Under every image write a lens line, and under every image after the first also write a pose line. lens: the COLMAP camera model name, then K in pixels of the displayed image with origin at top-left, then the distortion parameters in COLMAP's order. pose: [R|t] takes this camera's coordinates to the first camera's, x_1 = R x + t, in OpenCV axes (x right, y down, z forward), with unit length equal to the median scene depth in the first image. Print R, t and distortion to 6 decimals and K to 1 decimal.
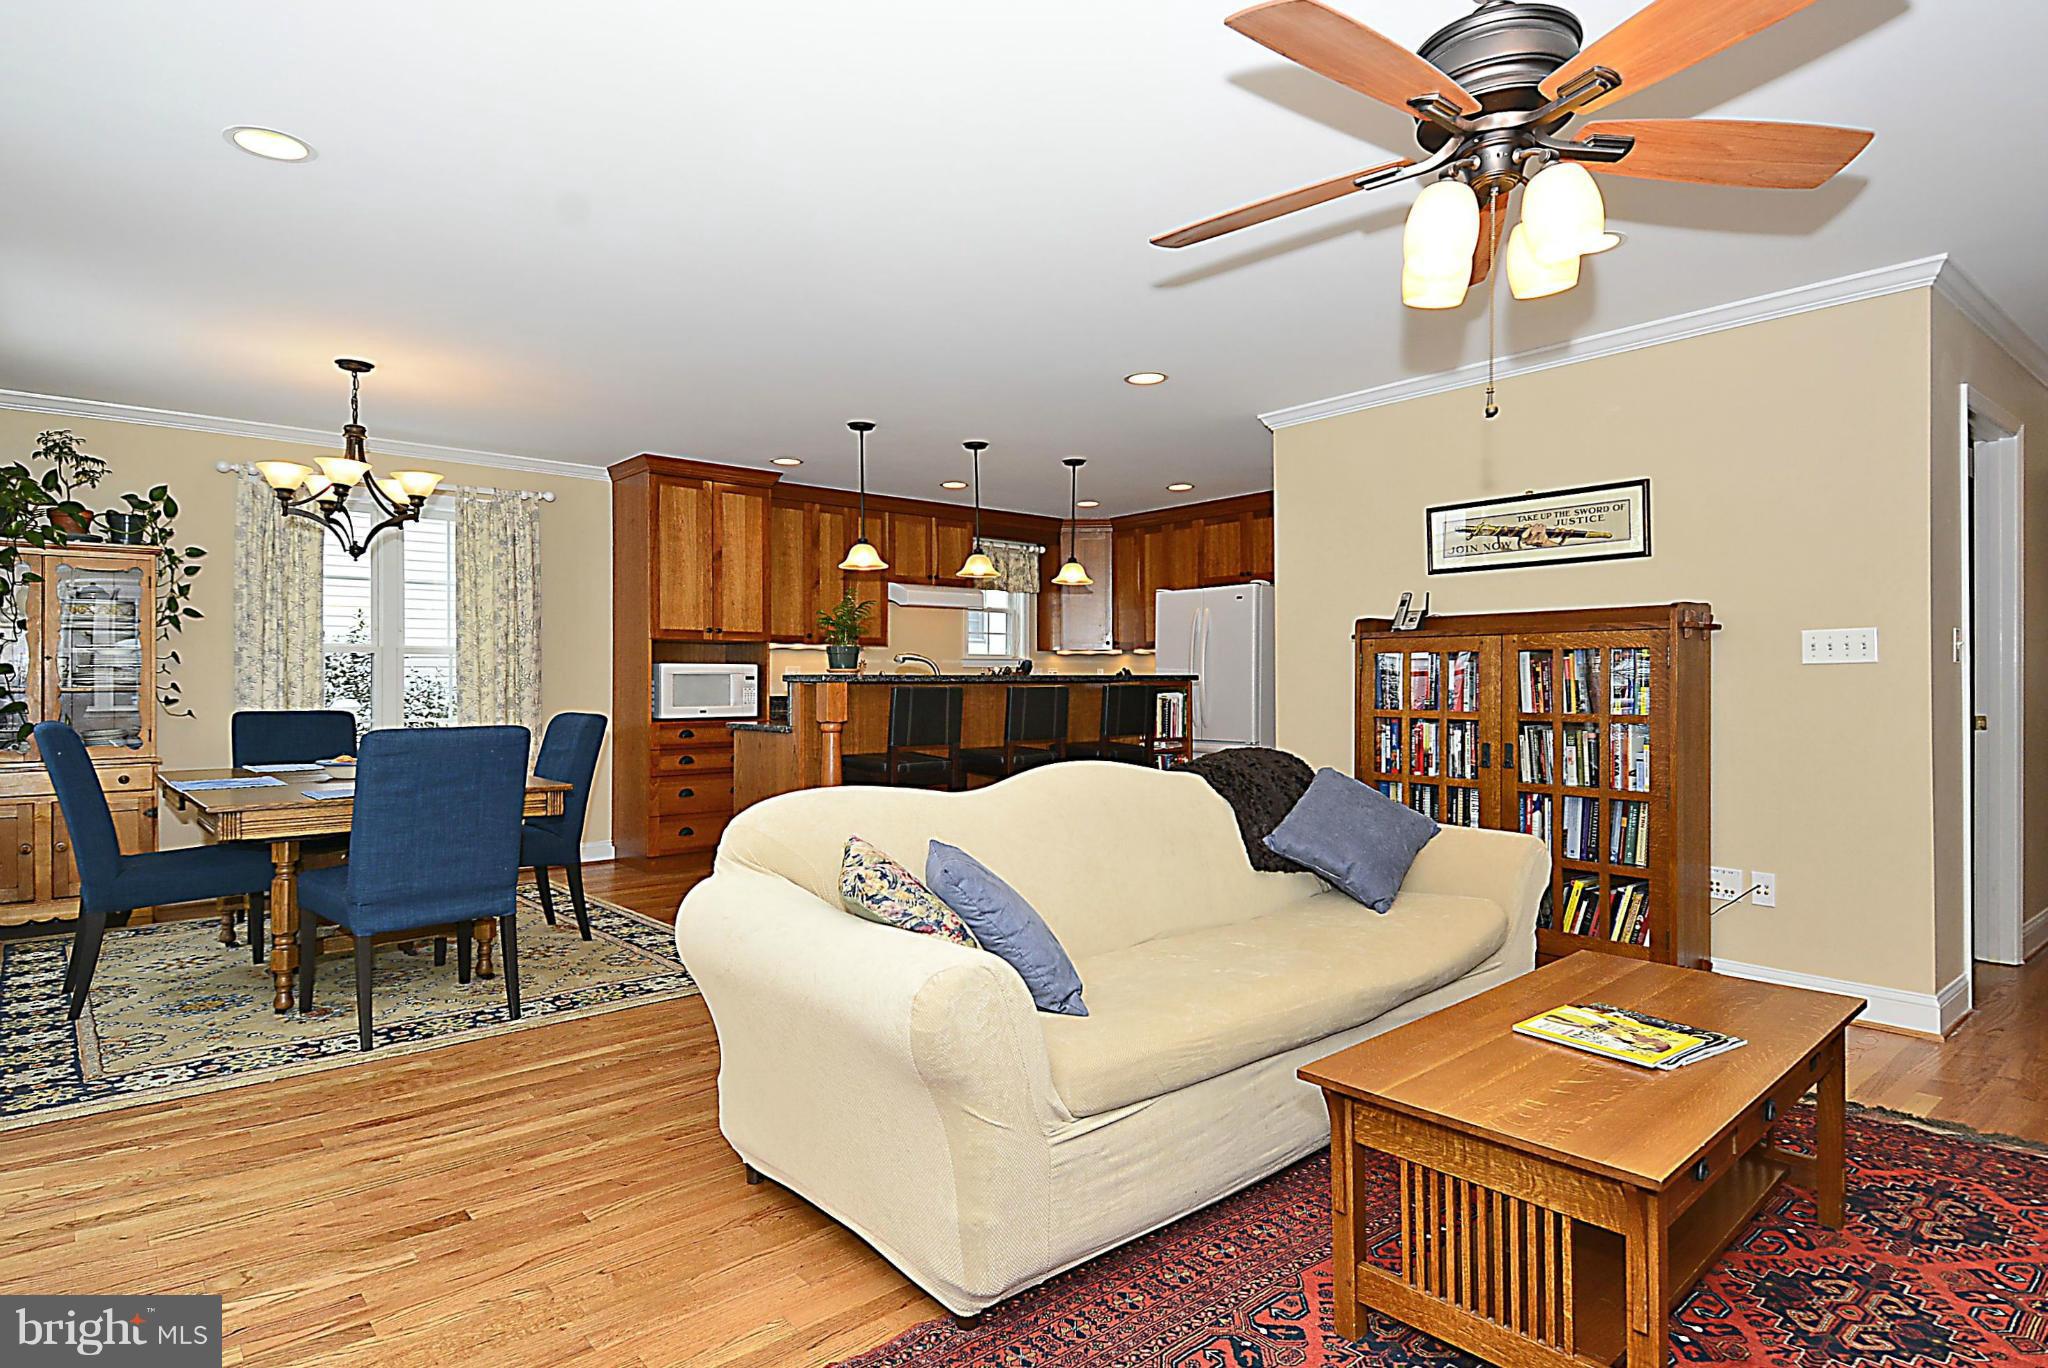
lens RADIAL K [[1126.5, 0, 1063.6], [0, 1126.5, 678.0], [0, 0, 1]] dist [0.104432, 0.000272]
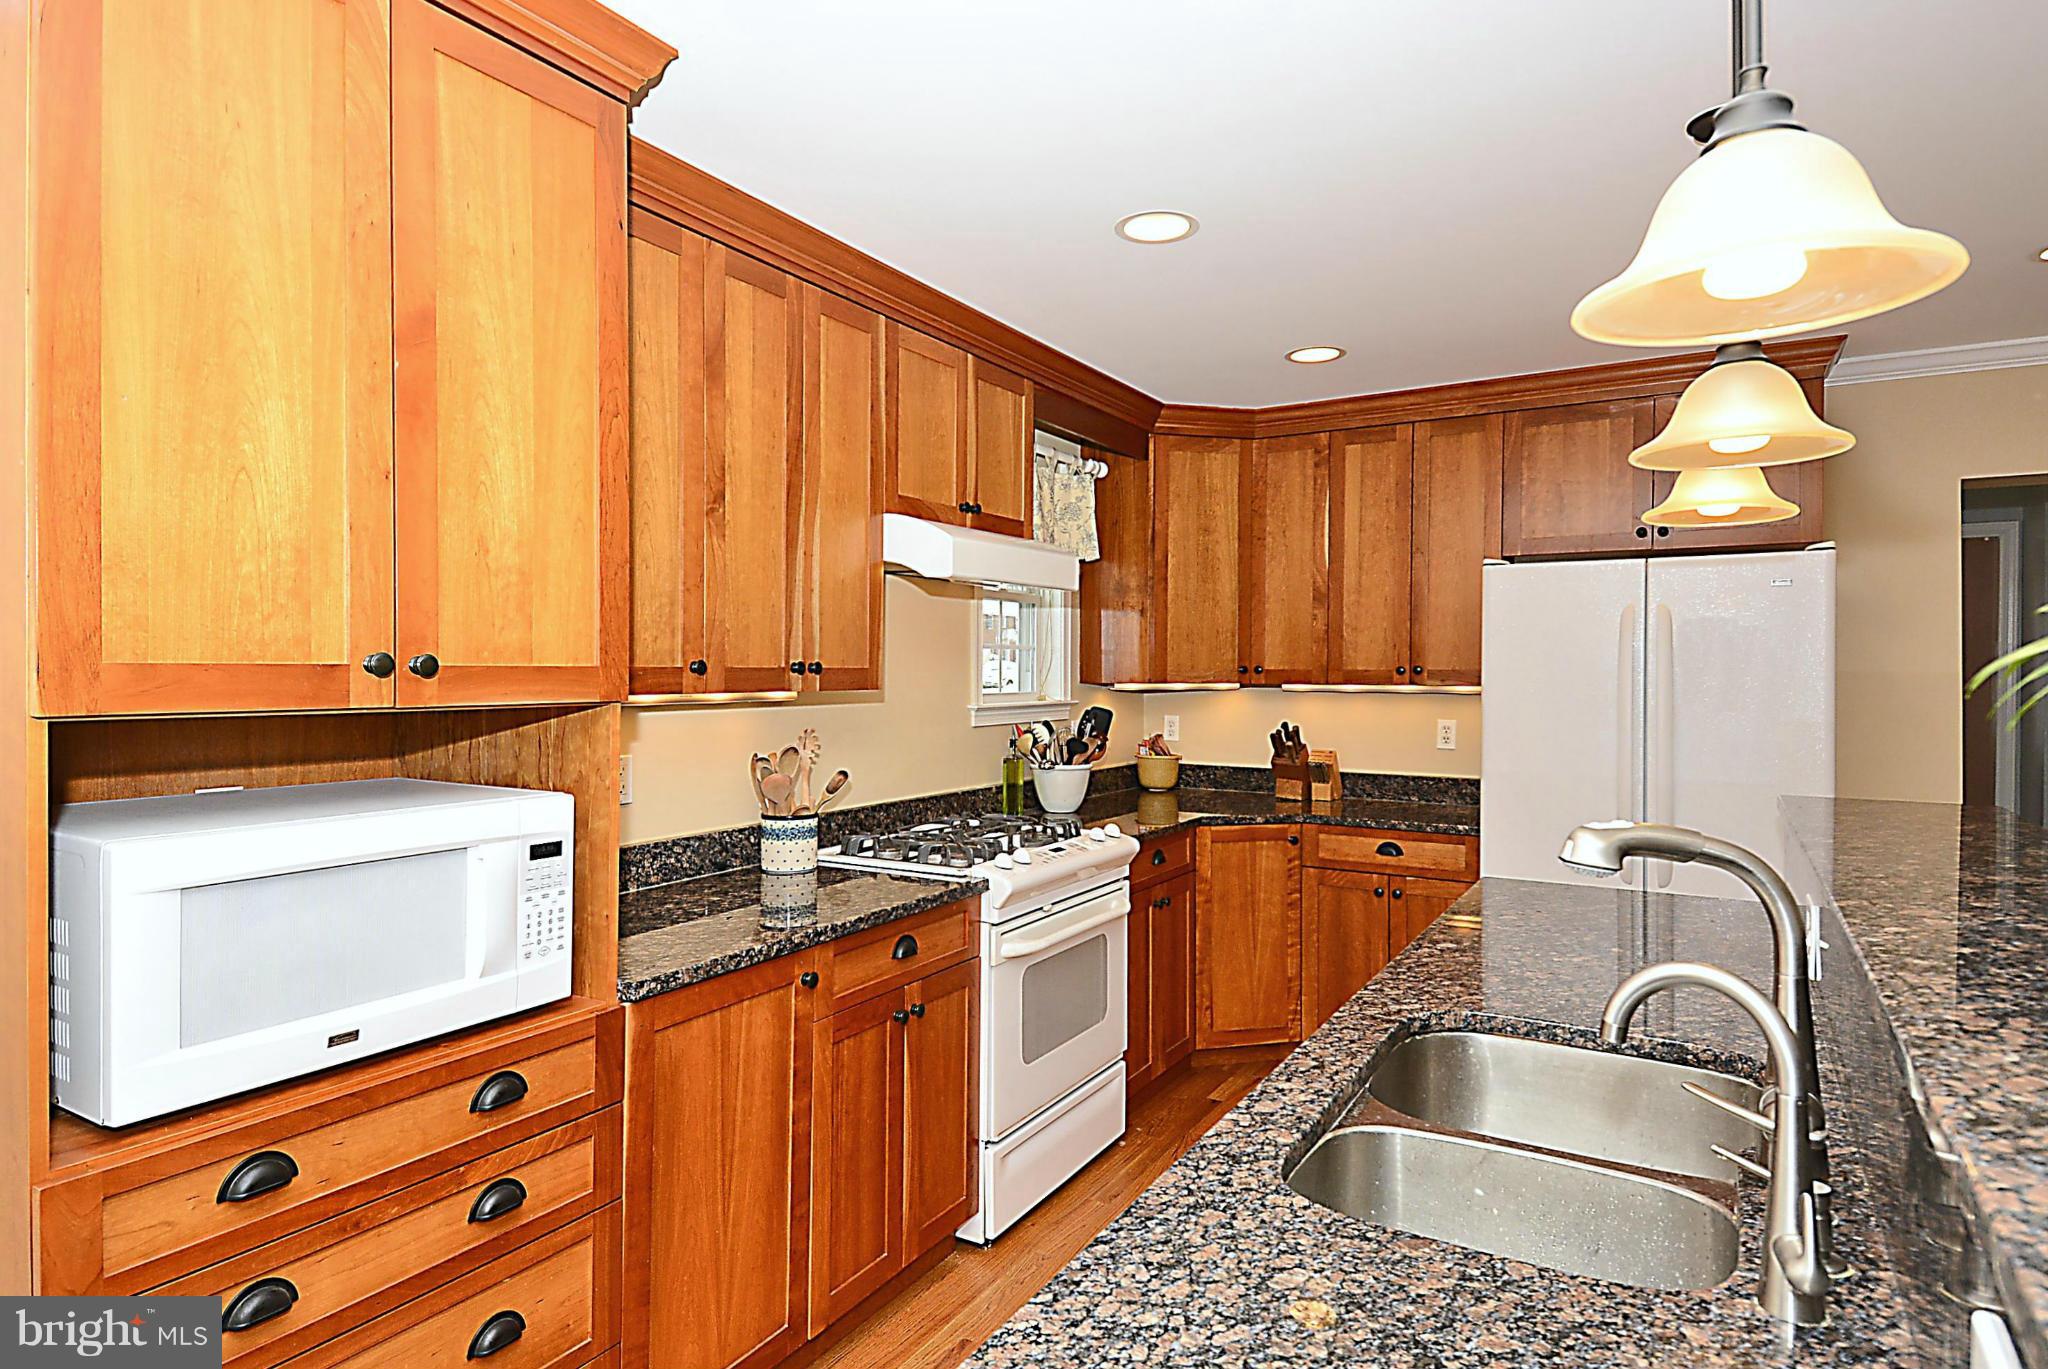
lens RADIAL K [[1135.8, 0, 1027.4], [0, 1135.8, 673.0], [0, 0, 1]] dist [0.023381, -0.000698]
pose [[0.952071, 0.004940, 0.305836, -0.252796], [-0.007210, 0.999954, 0.006294, -0.041302], [-0.305791, -0.008198, 0.952063, 0.732742]]
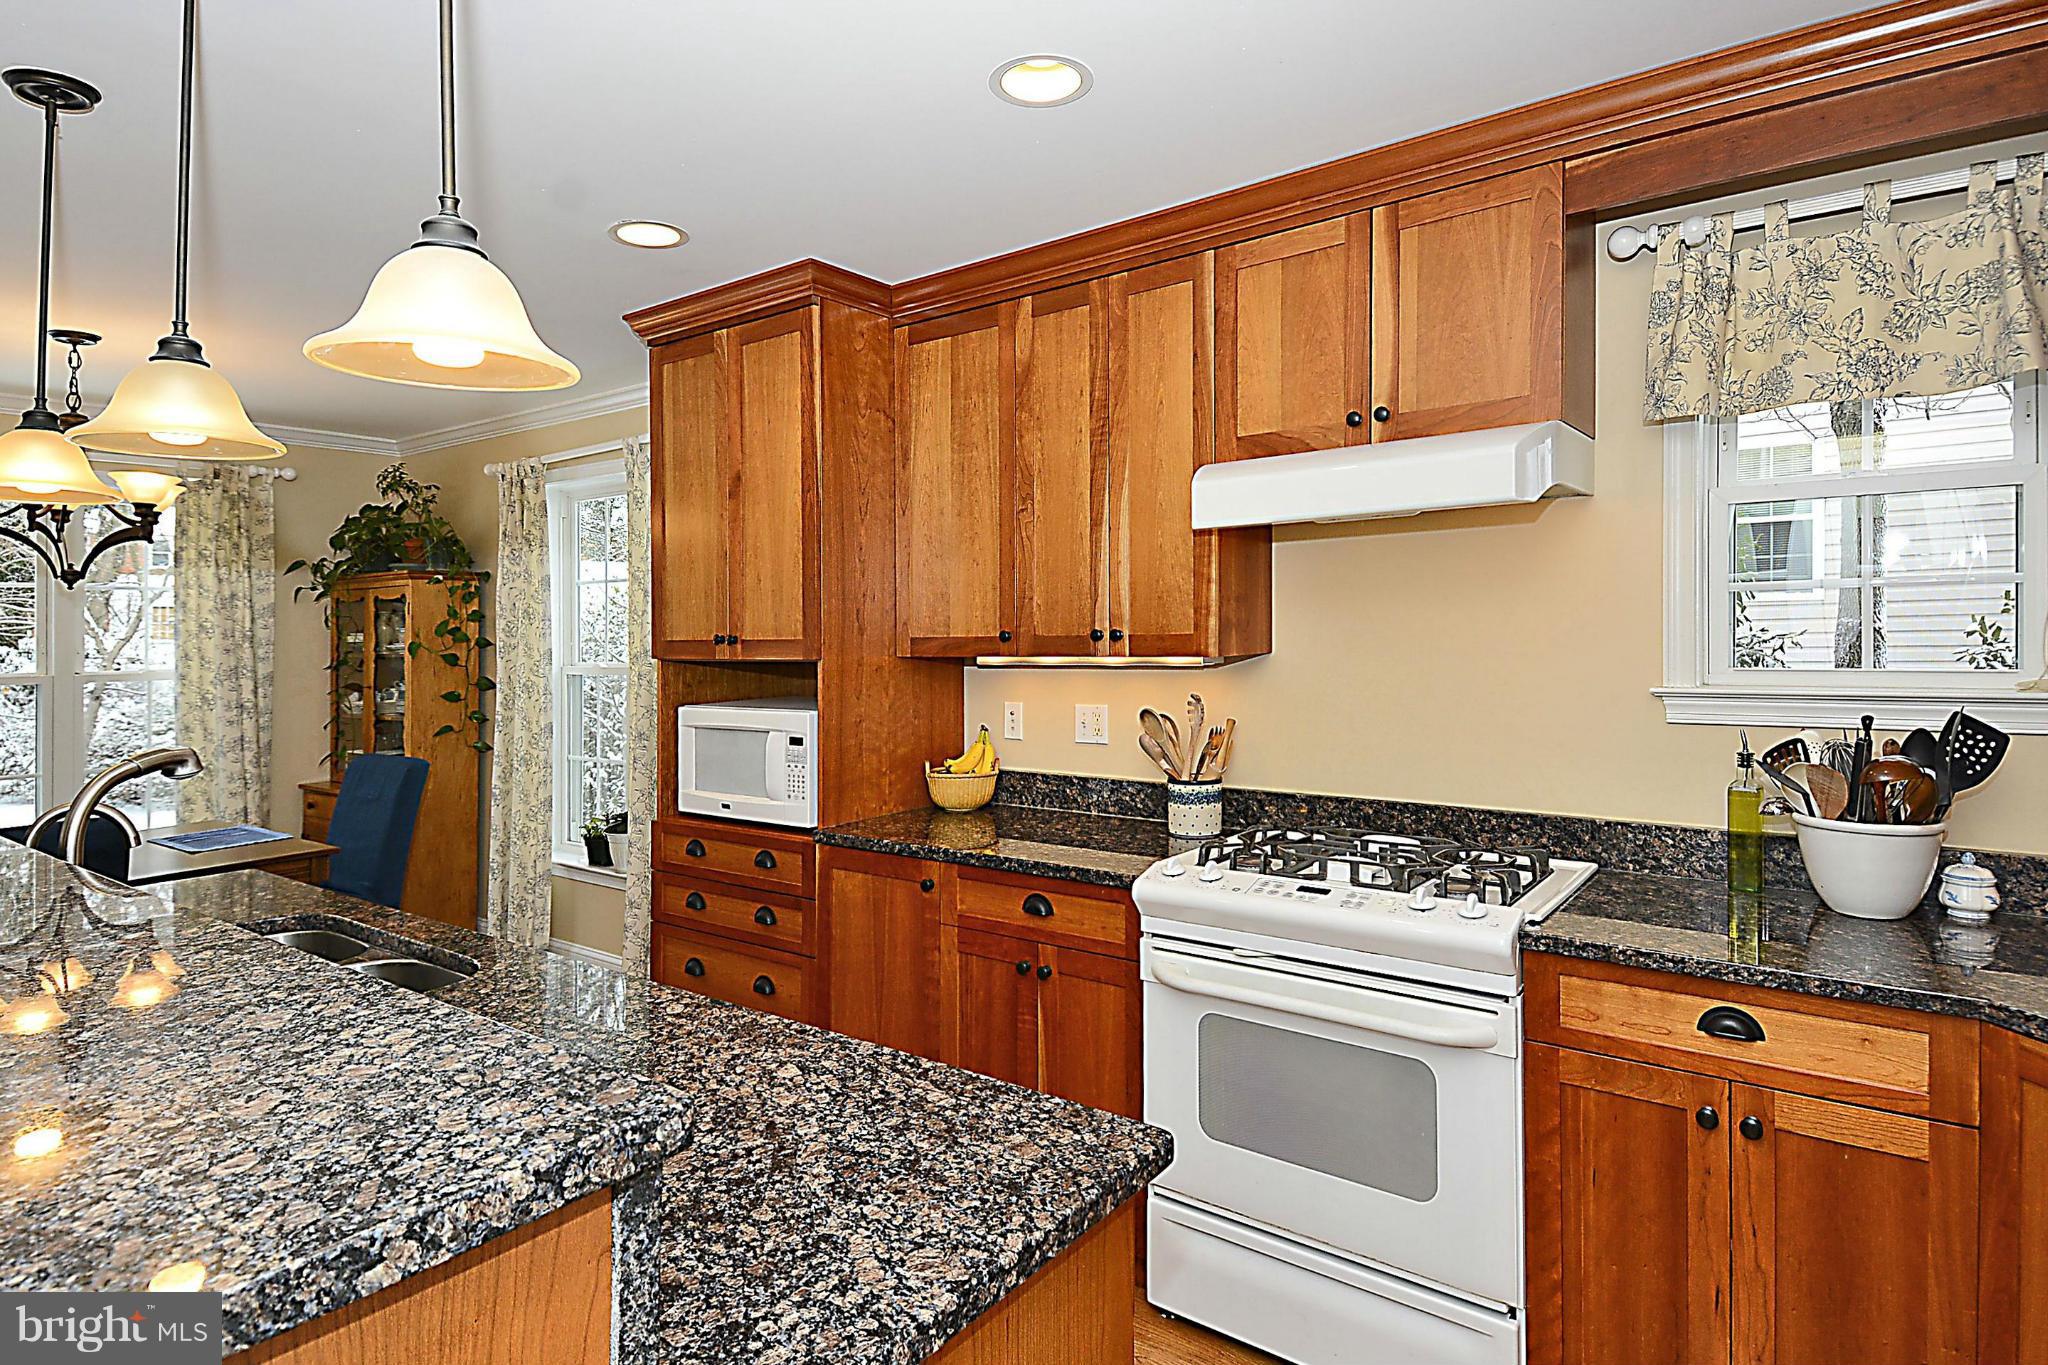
lens RADIAL K [[1127.2, 0, 1016.0], [0, 1127.2, 604.2], [0, 0, 1]] dist [0.092159, -0.000129]
pose [[0.177699, -0.022922, -0.983818, 0.180822], [0.020611, 0.999596, -0.019567, -0.043900], [0.983869, -0.016801, 0.178100, 1.008059]]
